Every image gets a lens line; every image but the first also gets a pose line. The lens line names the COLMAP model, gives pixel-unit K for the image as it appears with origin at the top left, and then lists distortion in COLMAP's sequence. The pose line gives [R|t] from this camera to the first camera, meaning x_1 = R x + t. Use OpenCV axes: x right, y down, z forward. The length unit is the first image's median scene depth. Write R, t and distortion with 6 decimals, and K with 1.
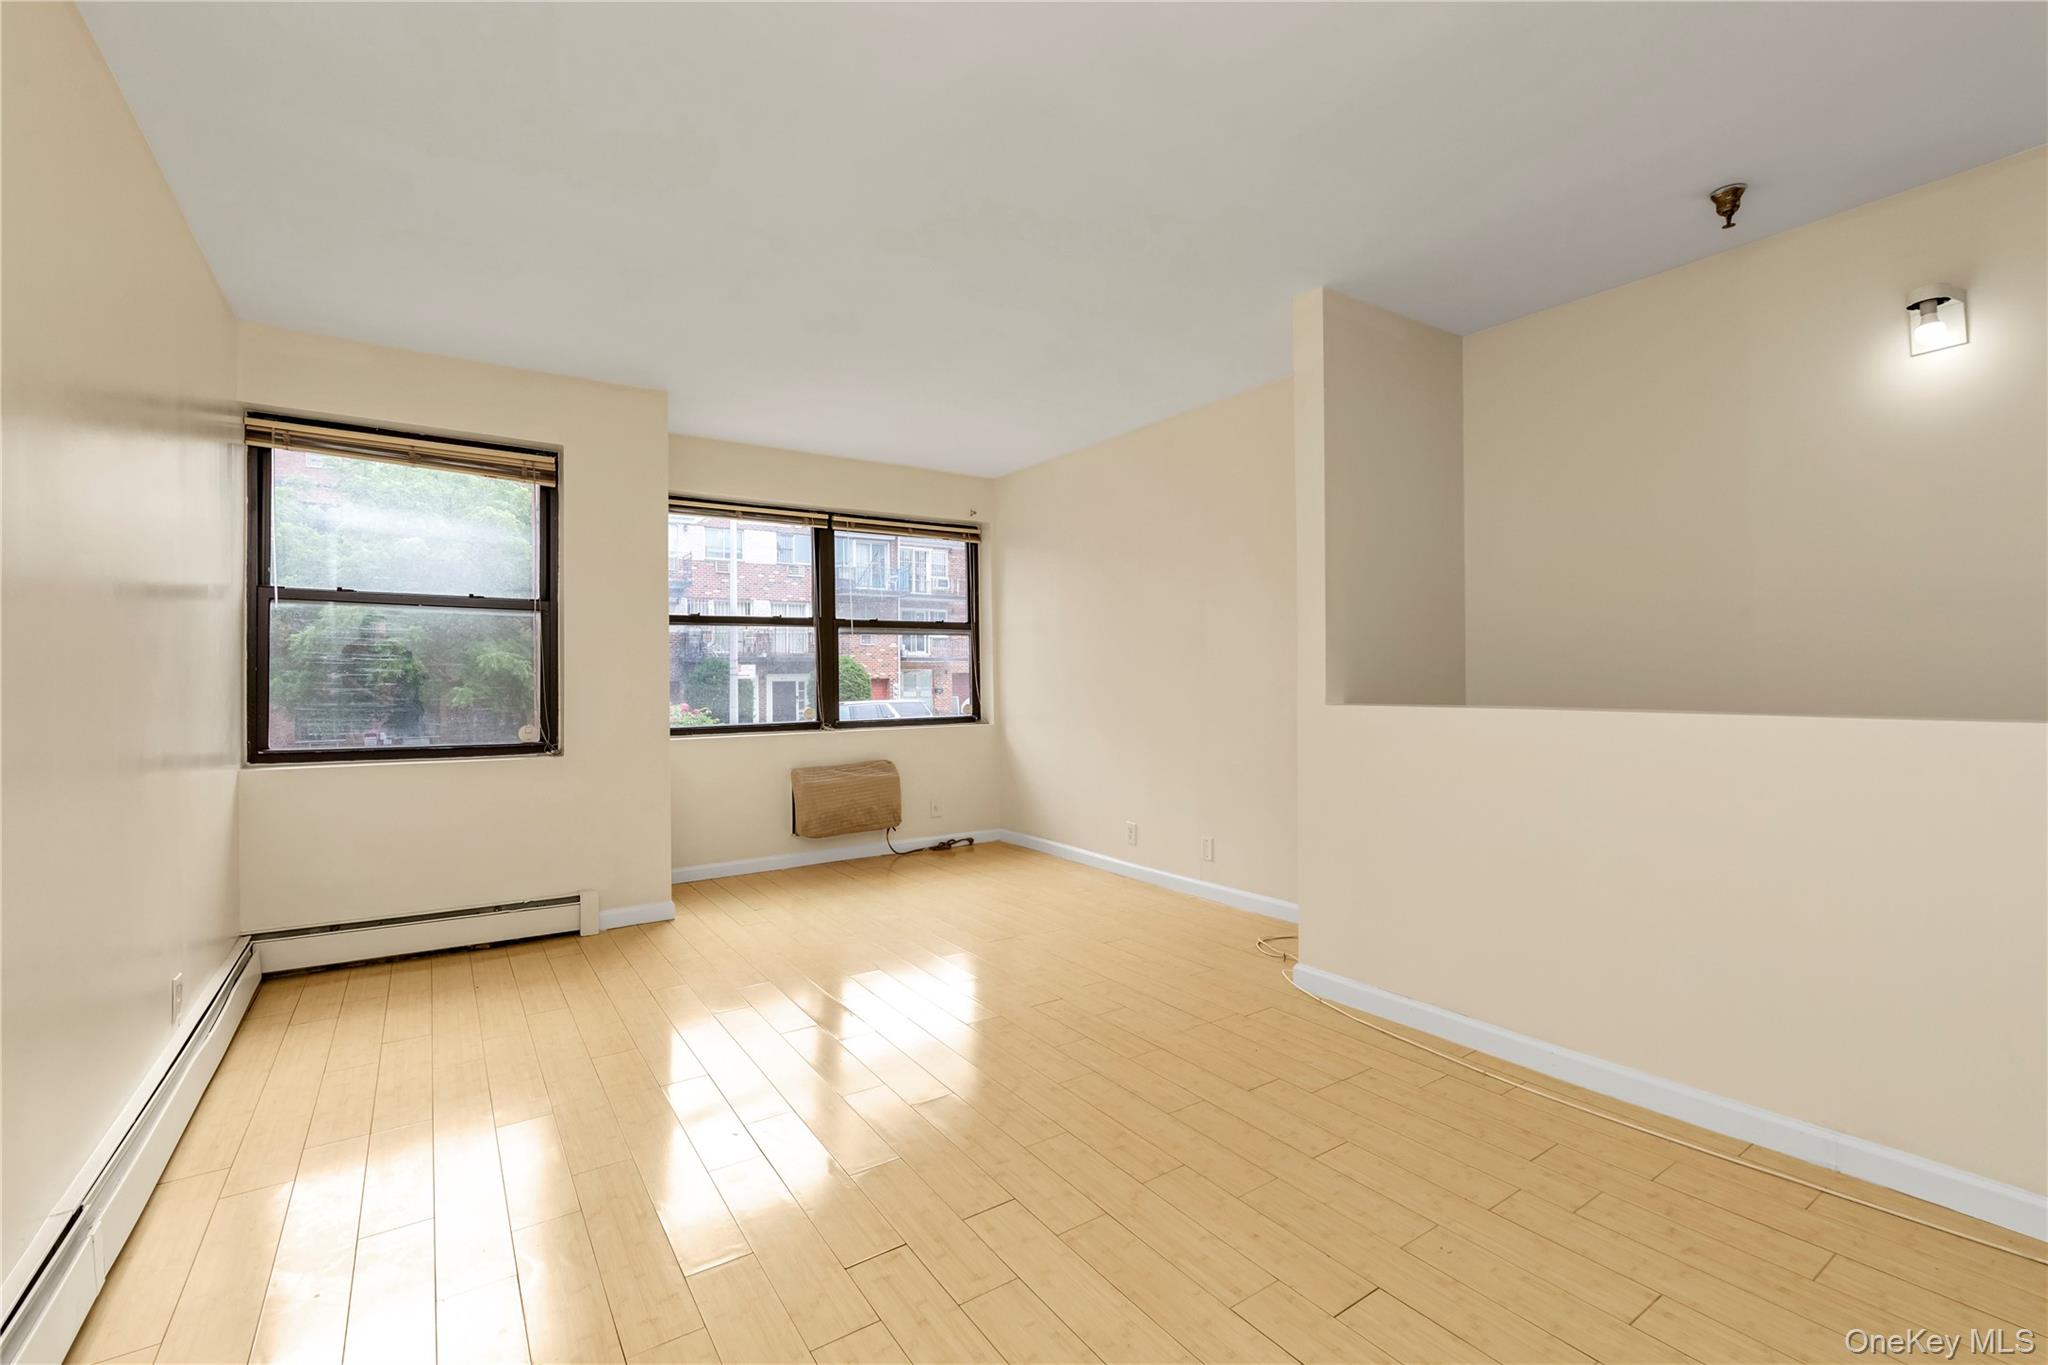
lens RADIAL K [[887.3, 0, 1021.4], [0, 887.3, 685.8], [0, 0, 1]] dist [0.000230, -0.000242]
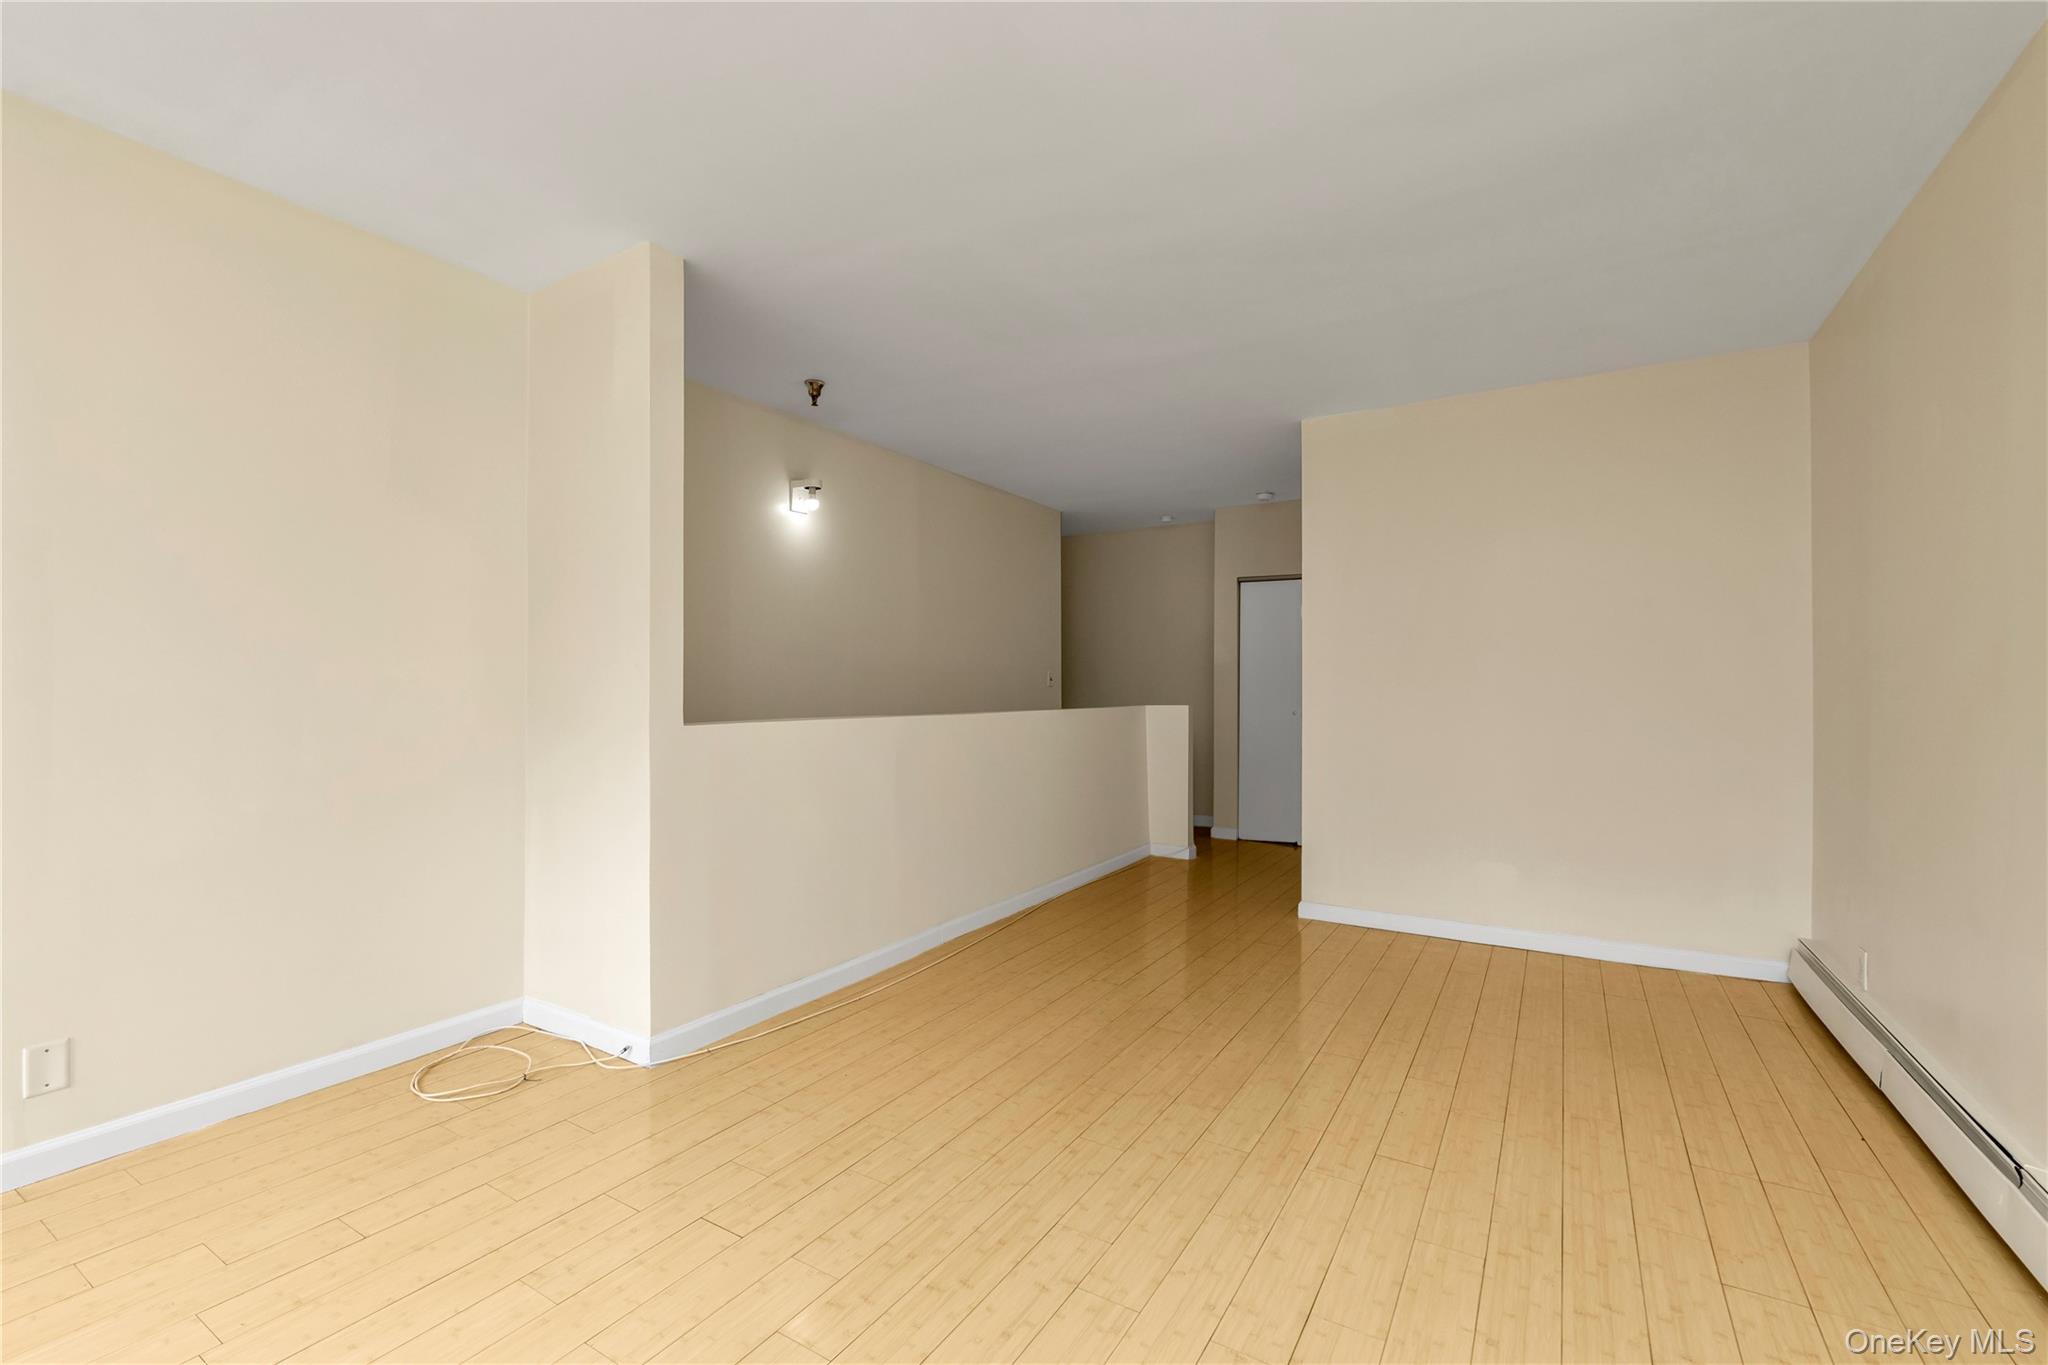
lens RADIAL K [[887.1, 0, 1024.0], [0, 887.1, 682.5], [0, 0, 1]] dist [0.000211, 0.000141]
pose [[-0.417900, 0.014731, 0.908374, -0.407940], [0.012528, 0.999867, -0.010451, -0.004955], [-0.908407, 0.007013, -0.418029, 0.705006]]
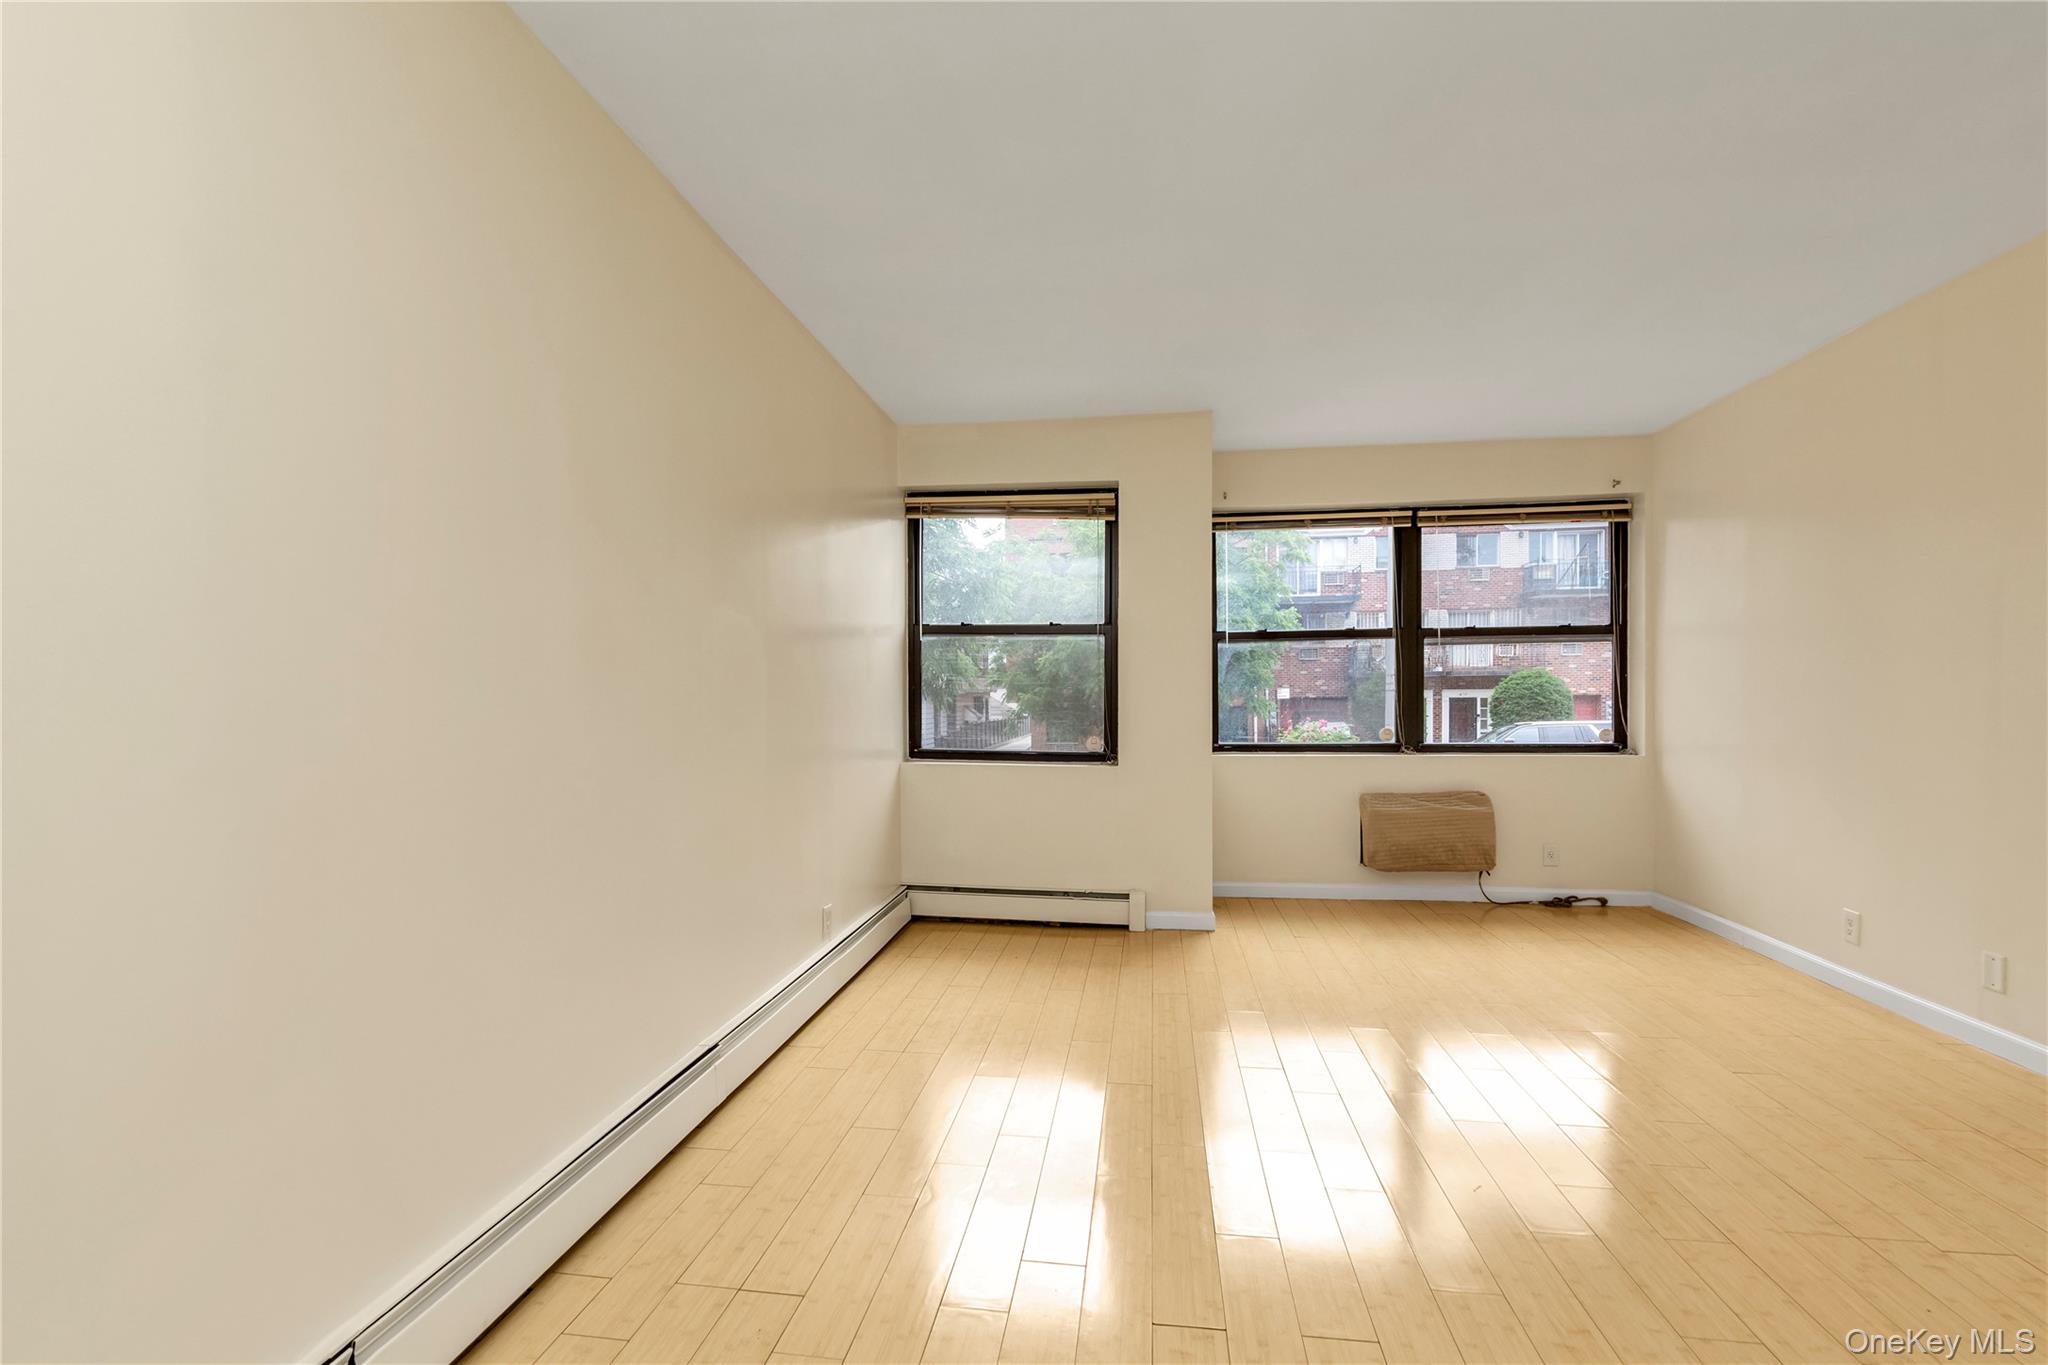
lens RADIAL K [[902.0, 0, 1025.6], [0, 902.0, 730.7], [0, 0, 1]] dist [-0.000868, -0.000481]
pose [[0.741578, 0.029624, -0.670212, 0.119826], [-0.007921, 0.999342, 0.035408, -0.002359], [0.670820, -0.020949, 0.741324, 0.077834]]
